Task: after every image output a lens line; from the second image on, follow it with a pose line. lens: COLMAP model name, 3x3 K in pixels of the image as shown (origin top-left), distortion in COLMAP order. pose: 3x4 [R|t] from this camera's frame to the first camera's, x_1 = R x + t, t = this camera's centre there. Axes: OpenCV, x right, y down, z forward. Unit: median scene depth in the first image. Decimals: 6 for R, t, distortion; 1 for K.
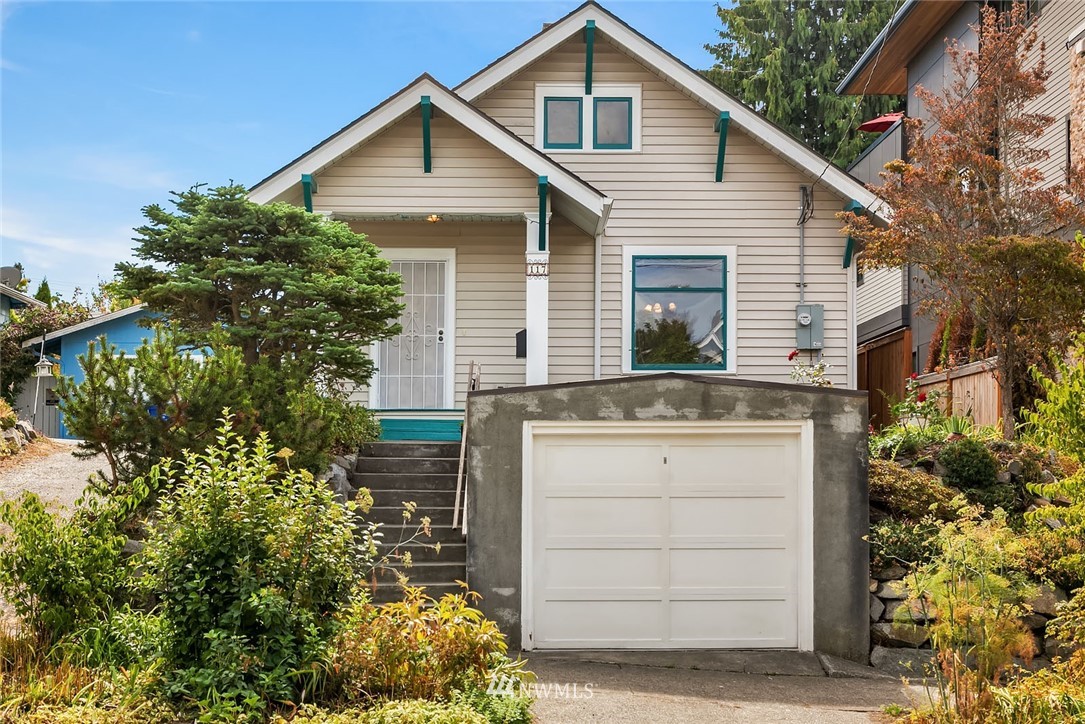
lens RADIAL K [[1568.4, 0, 543.0], [0, 1568.4, 362.2], [0, 0, 1]] dist [-0.018018, 0.000000]
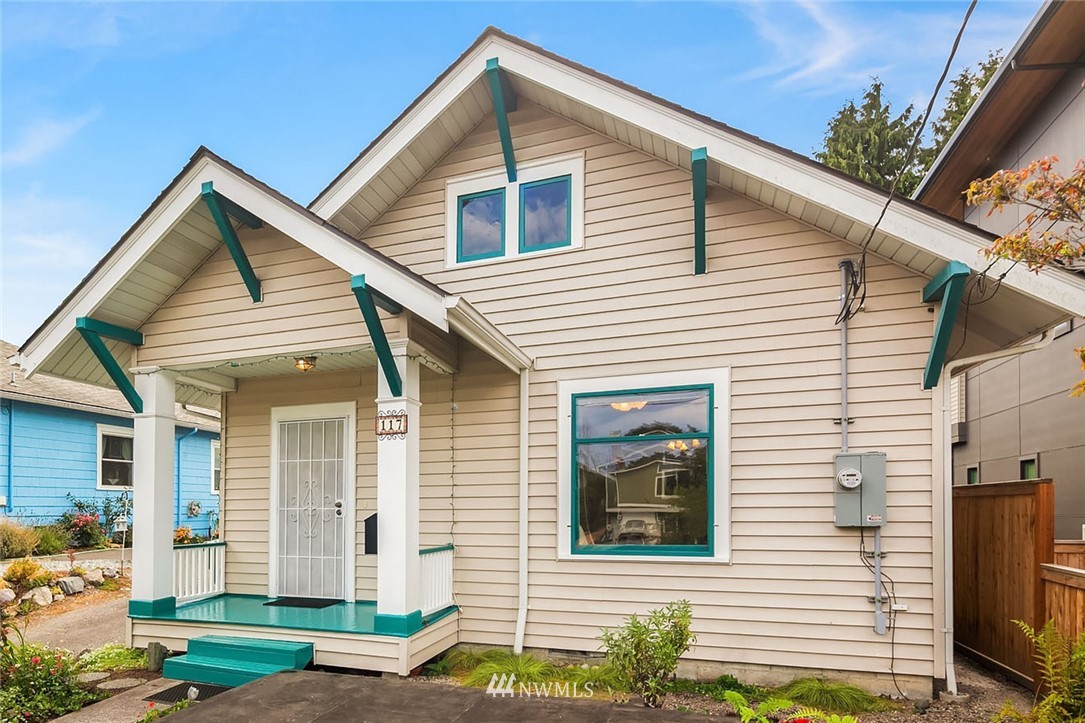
lens RADIAL K [[539.2, 0, 515.0], [0, 539.2, 480.0], [0, 0, 1]] dist [-0.000837, -0.001154]
pose [[0.921207, -0.013312, -0.388845, 0.128588], [0.039142, 0.997515, 0.058581, -0.044088], [0.387099, -0.069186, 0.919439, 0.757248]]
